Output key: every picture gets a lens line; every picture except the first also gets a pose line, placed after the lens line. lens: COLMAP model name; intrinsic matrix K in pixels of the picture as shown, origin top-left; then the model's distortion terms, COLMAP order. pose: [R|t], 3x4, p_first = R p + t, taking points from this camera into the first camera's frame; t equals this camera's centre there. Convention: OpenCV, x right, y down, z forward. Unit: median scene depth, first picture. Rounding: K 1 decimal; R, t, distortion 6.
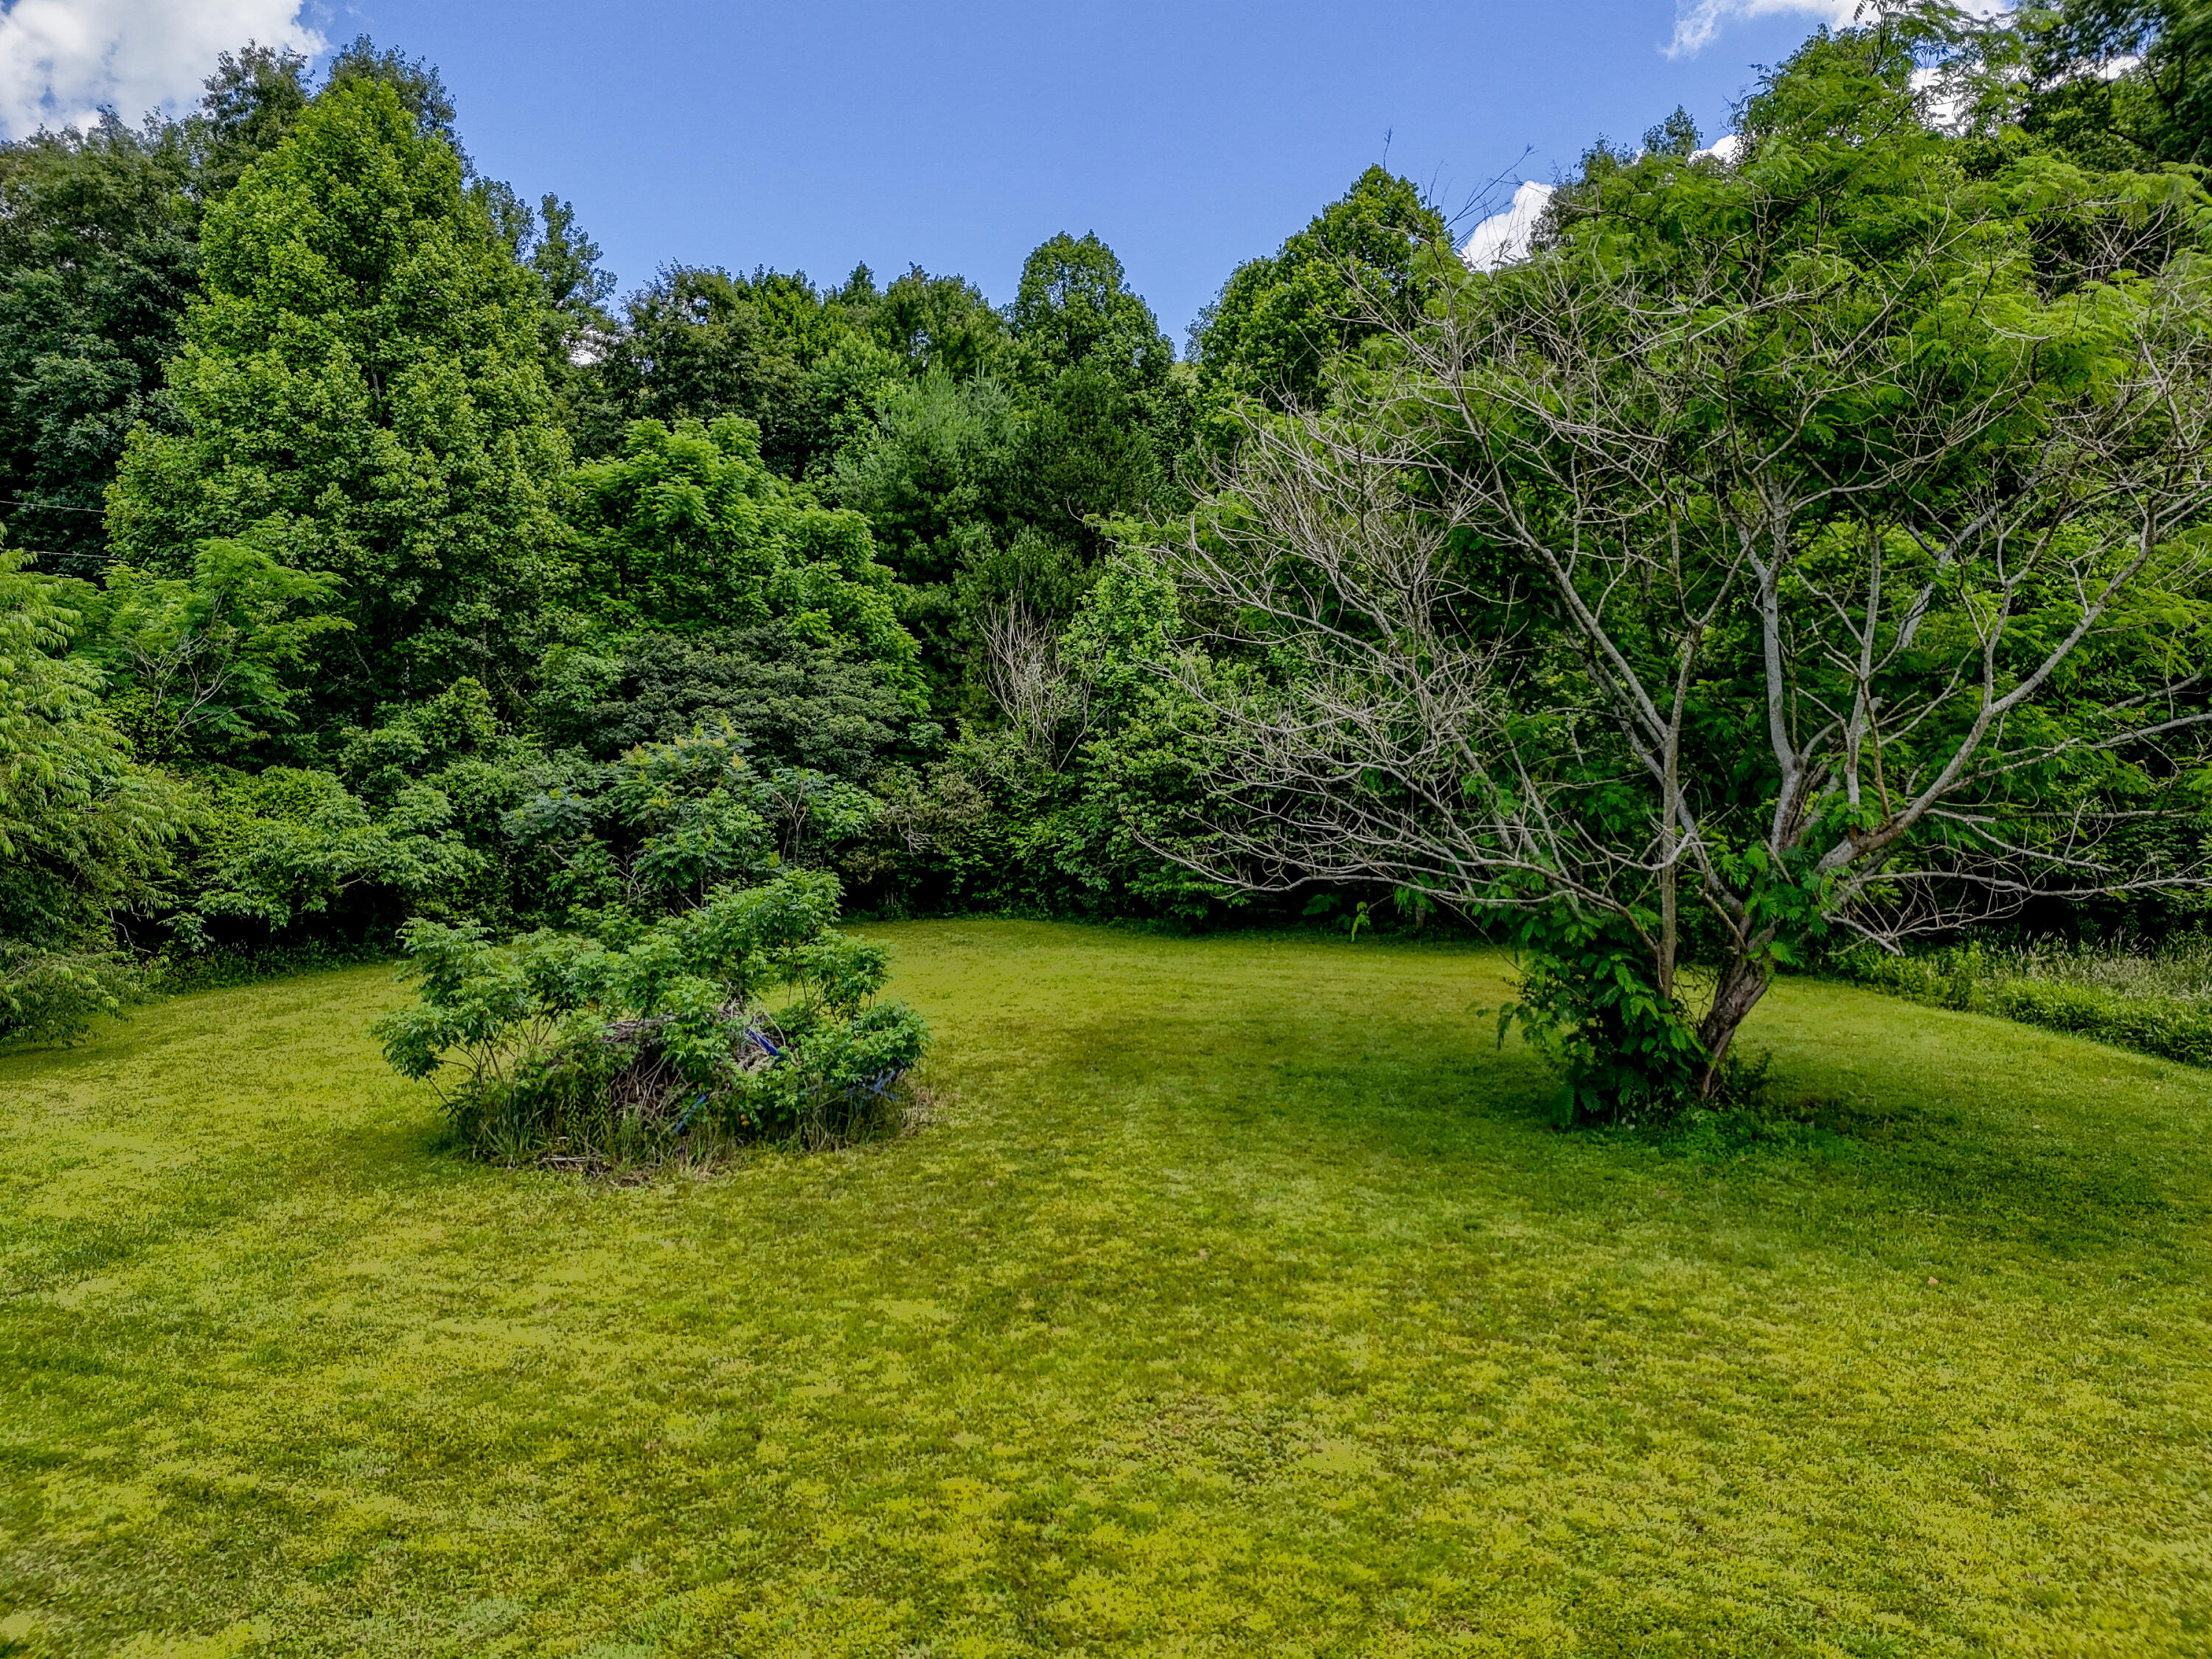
lens RADIAL K [[1632.6, 0, 1109.6], [0, 1632.6, 826.1], [0, 0, 1]] dist [0.083995, -0.077265]
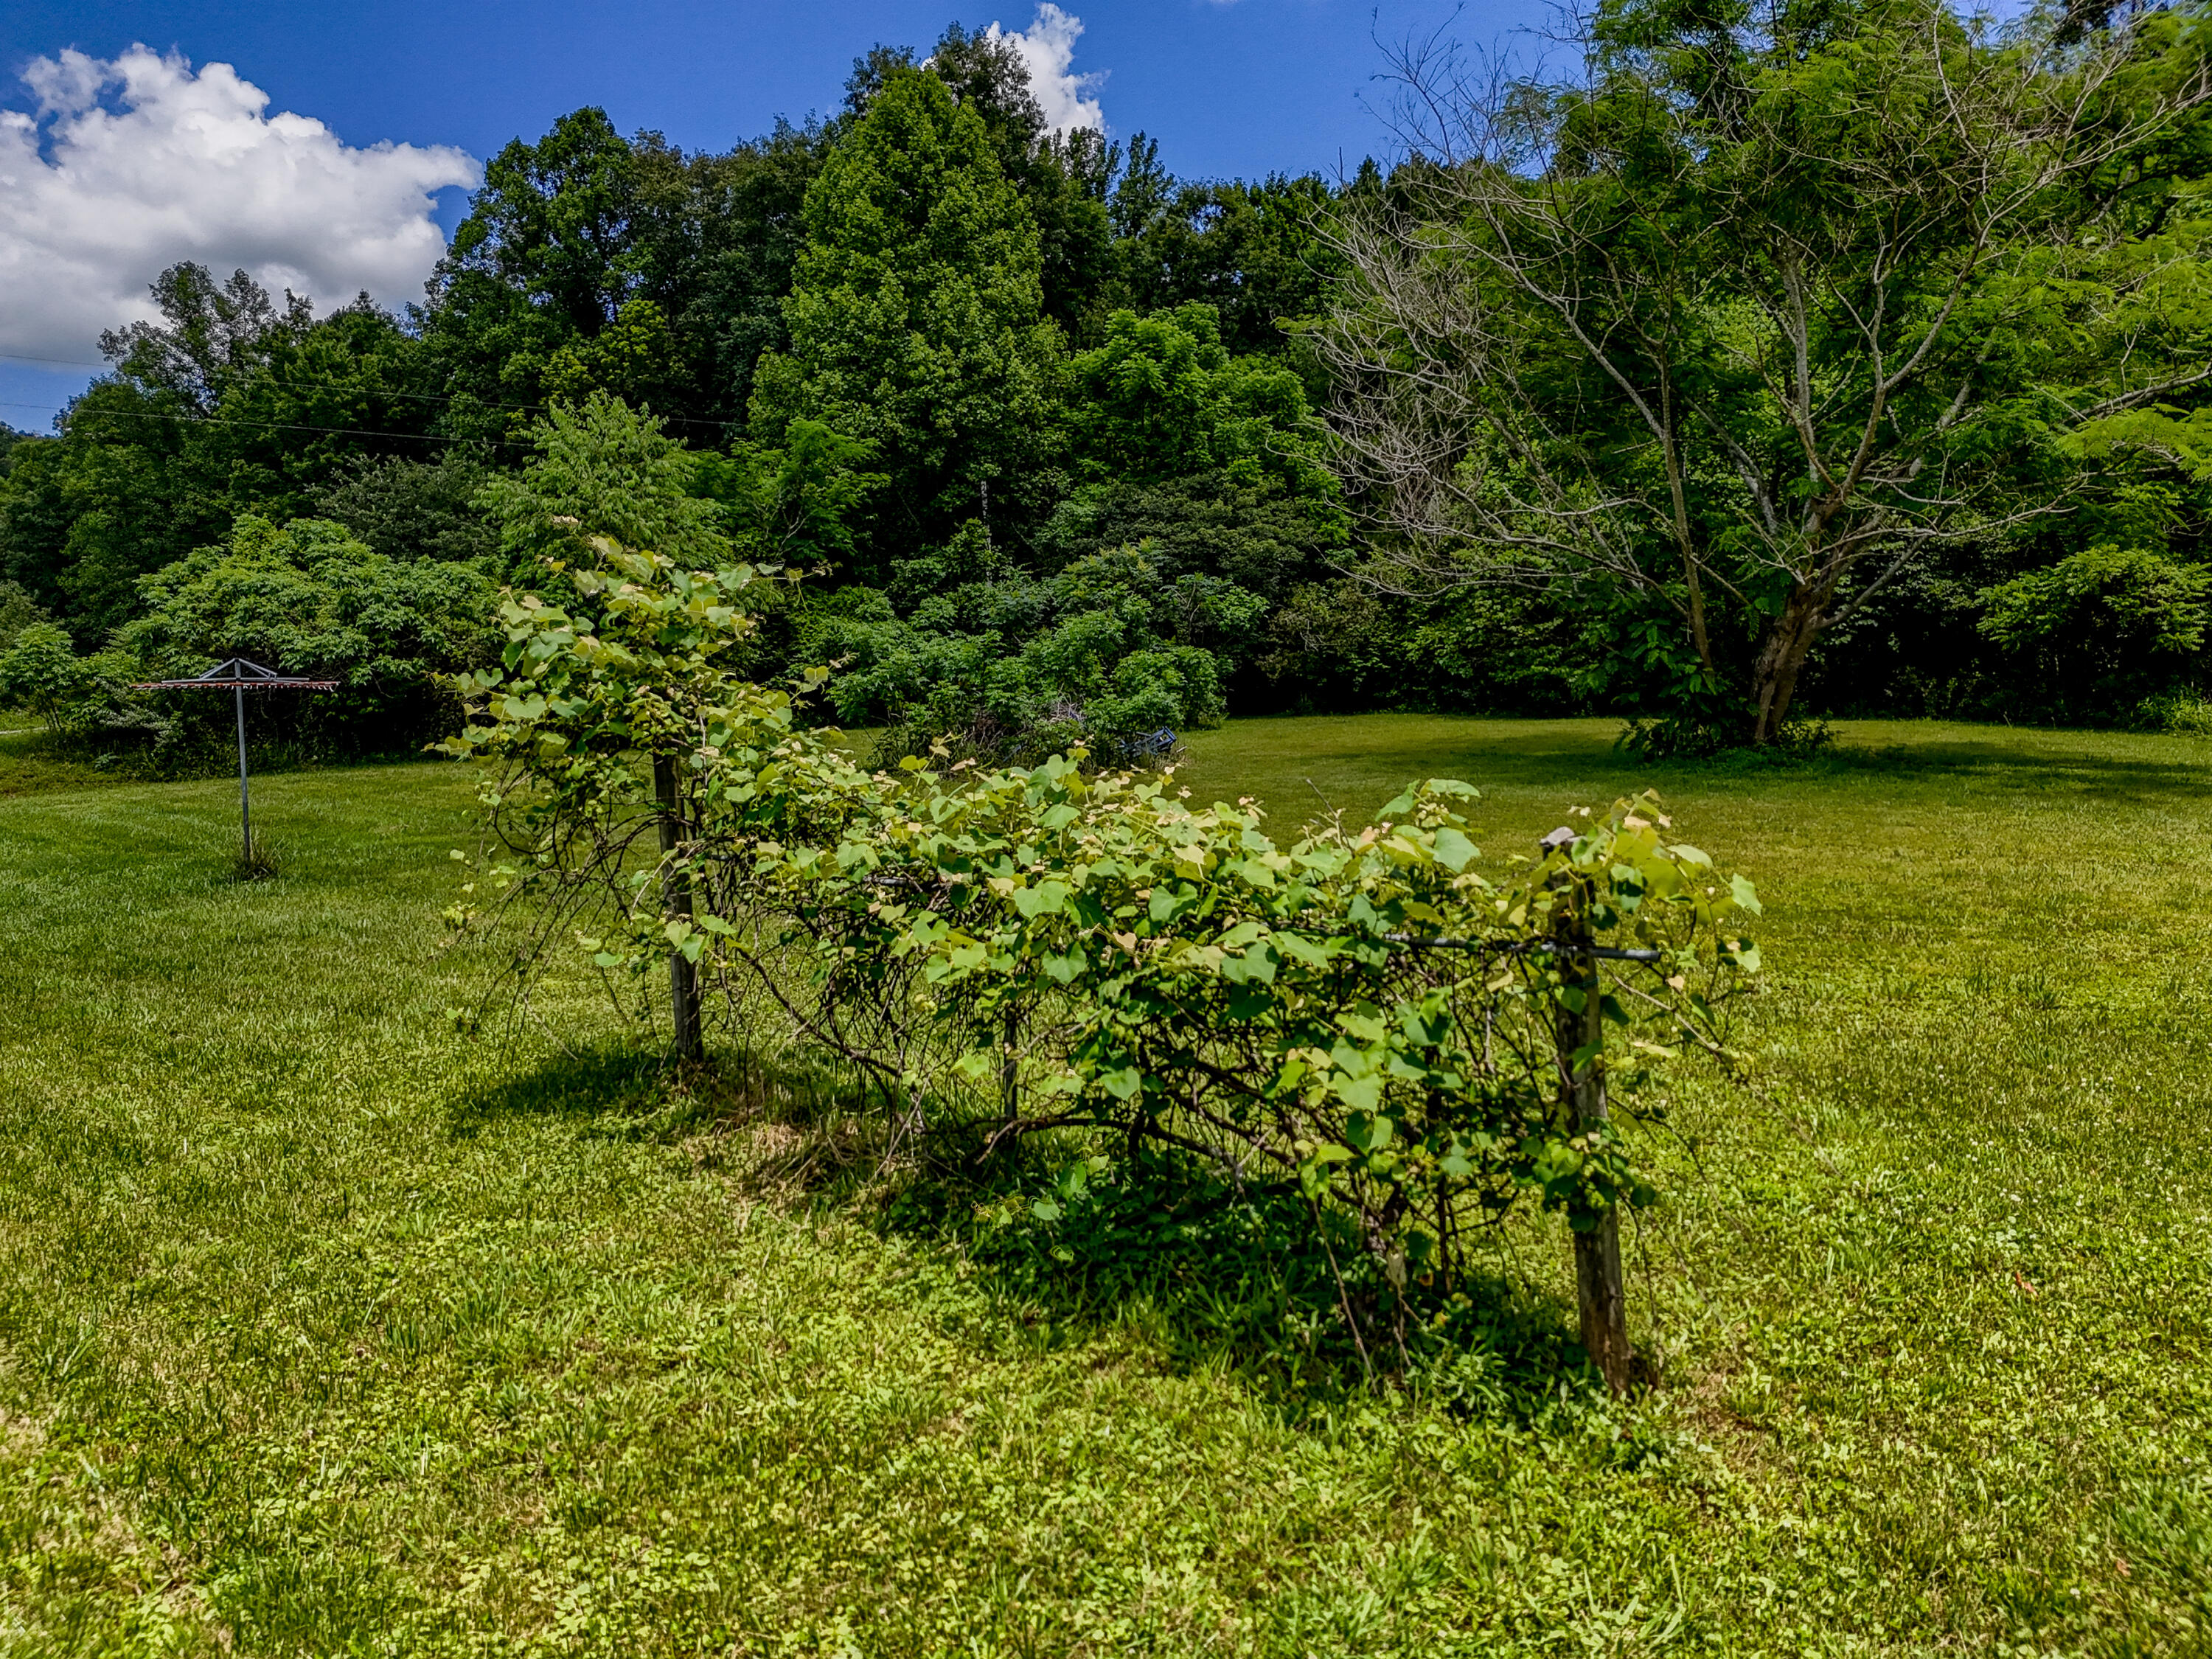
lens RADIAL K [[1617.8, 0, 1106.0], [0, 1617.8, 829.5], [0, 0, 1]] dist [0.084243, -0.083231]
pose [[0.927955, 0.019942, -0.372159, 0.201420], [0.000583, 0.998489, 0.054957, 0.087948], [0.372693, -0.051215, 0.926540, -0.184682]]
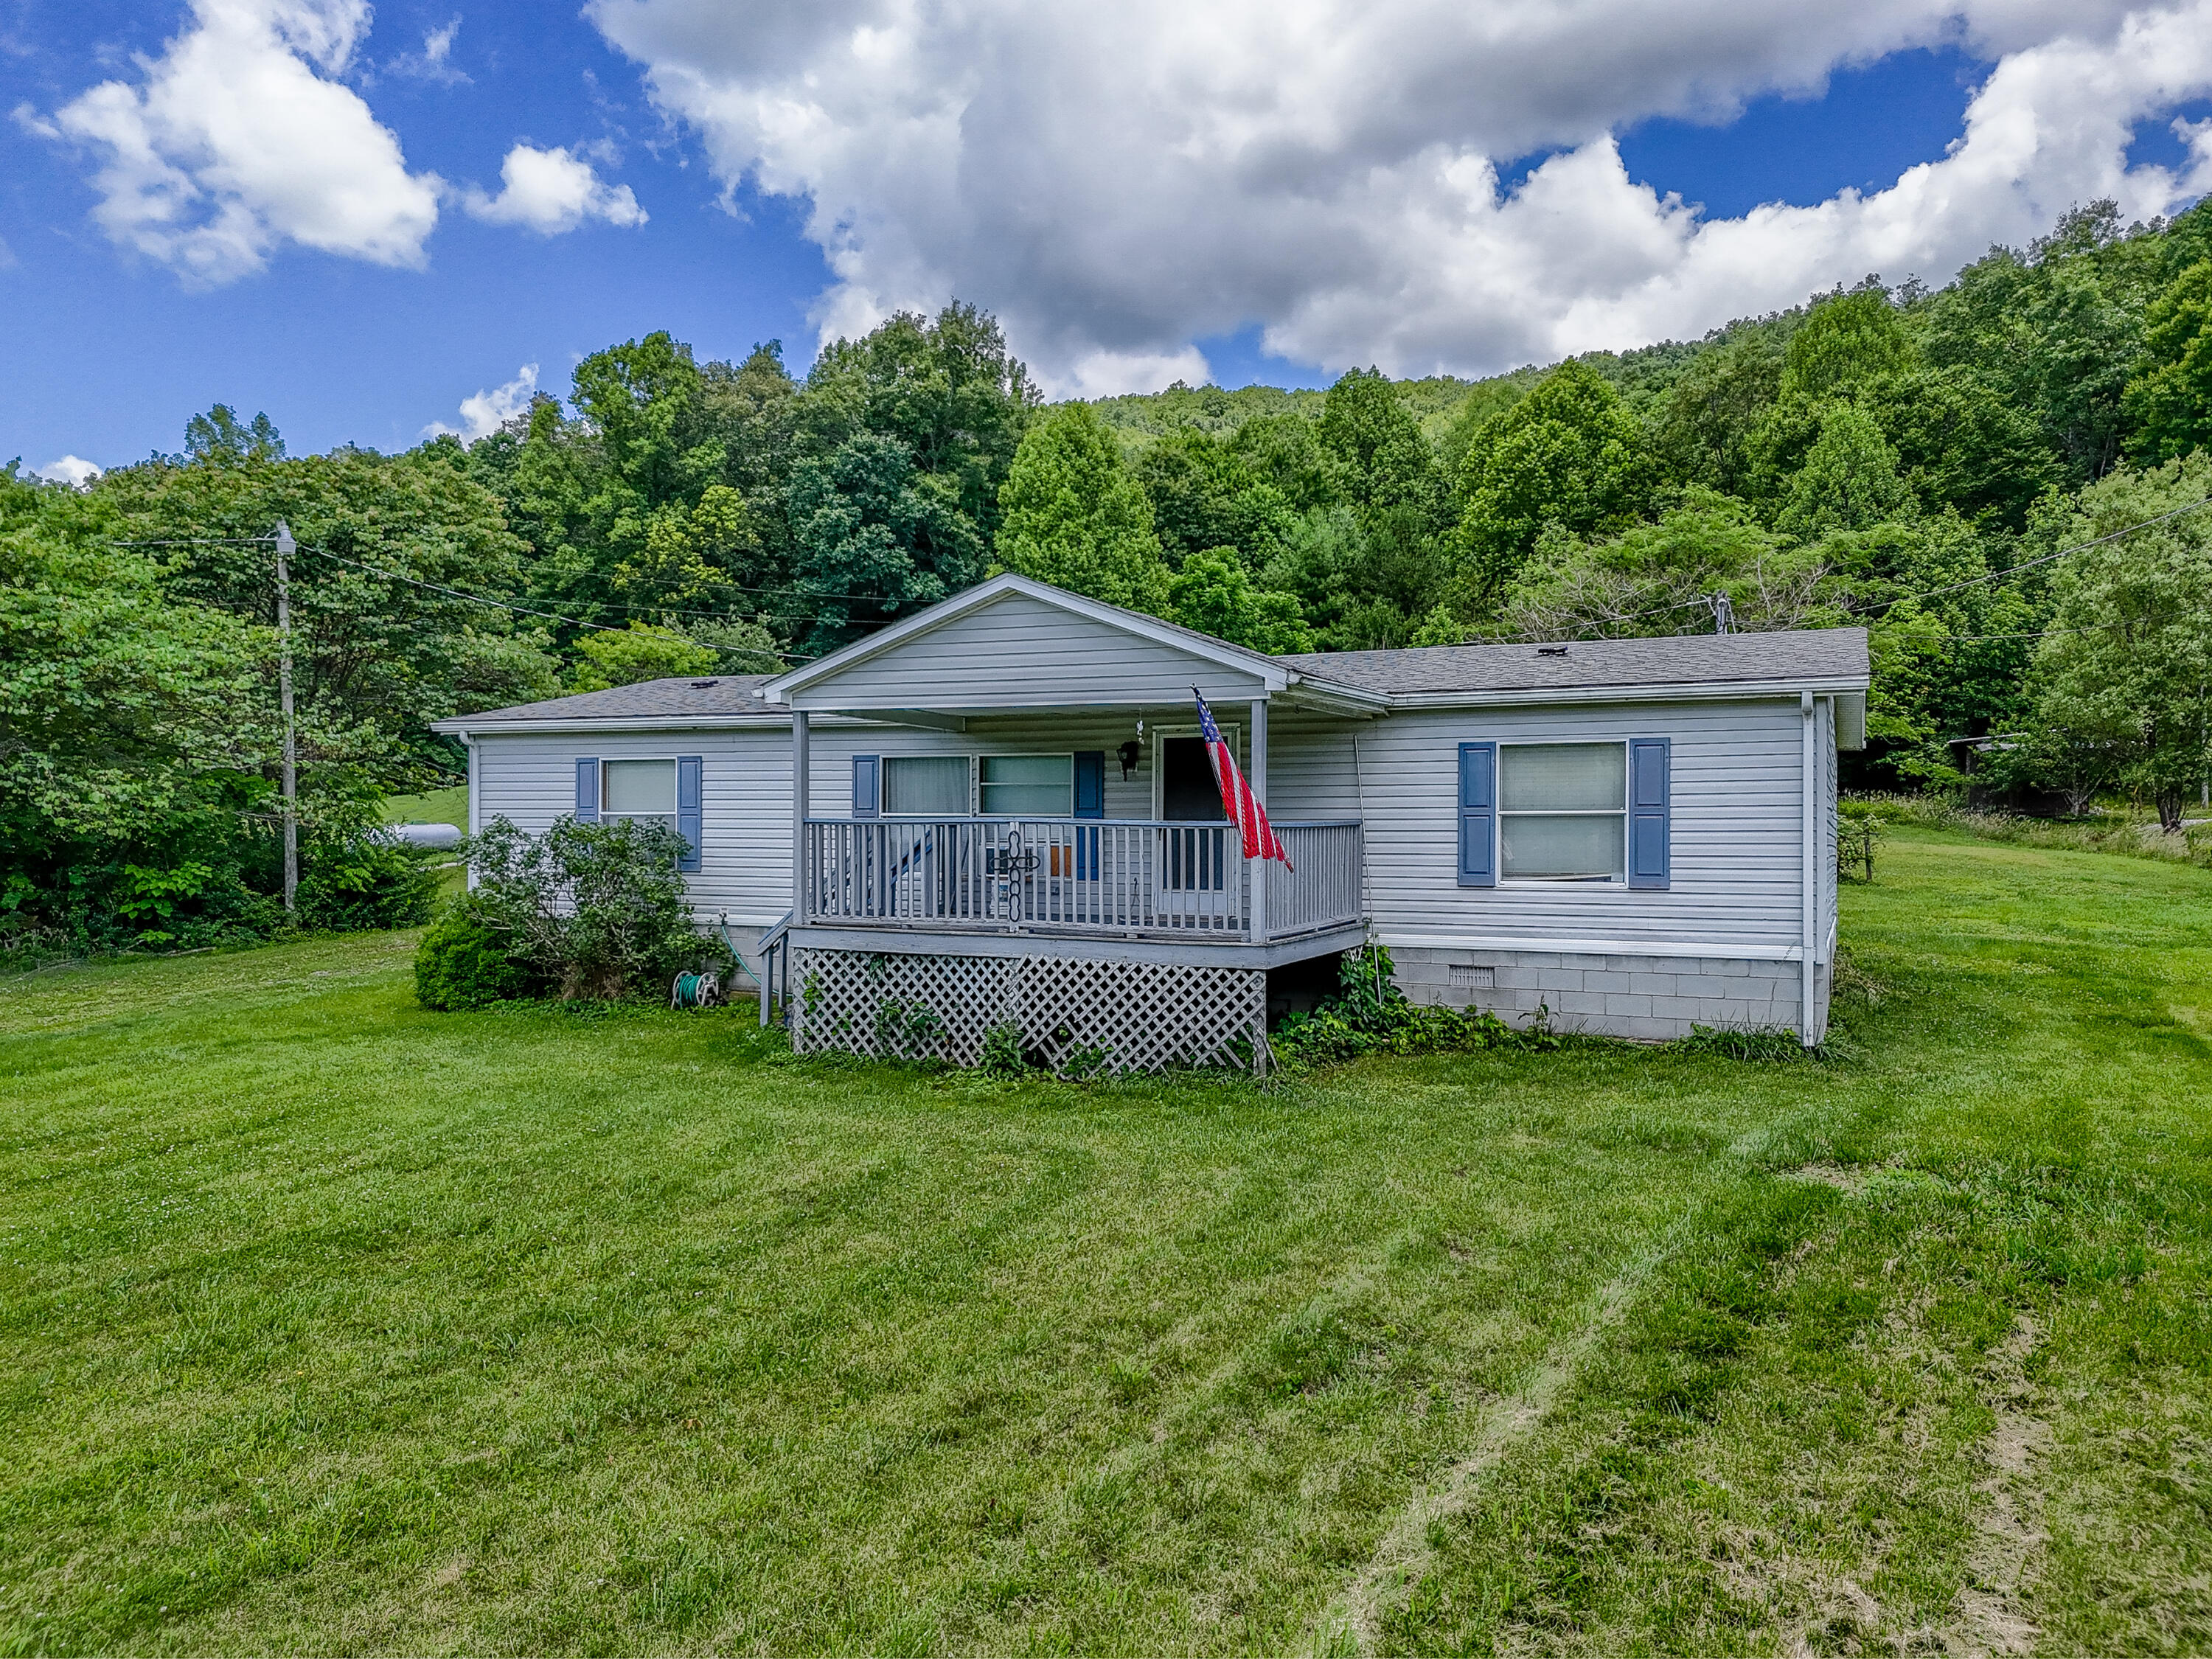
lens RADIAL K [[1630.9, 0, 1109.9], [0, 1630.9, 833.7], [0, 0, 1]] dist [0.080819, -0.086479]
pose [[0.992241, 0.002306, -0.124306, -0.157237], [-0.001382, 0.999971, 0.007518, 0.099177], [0.124320, -0.007287, 0.992215, -1.196746]]
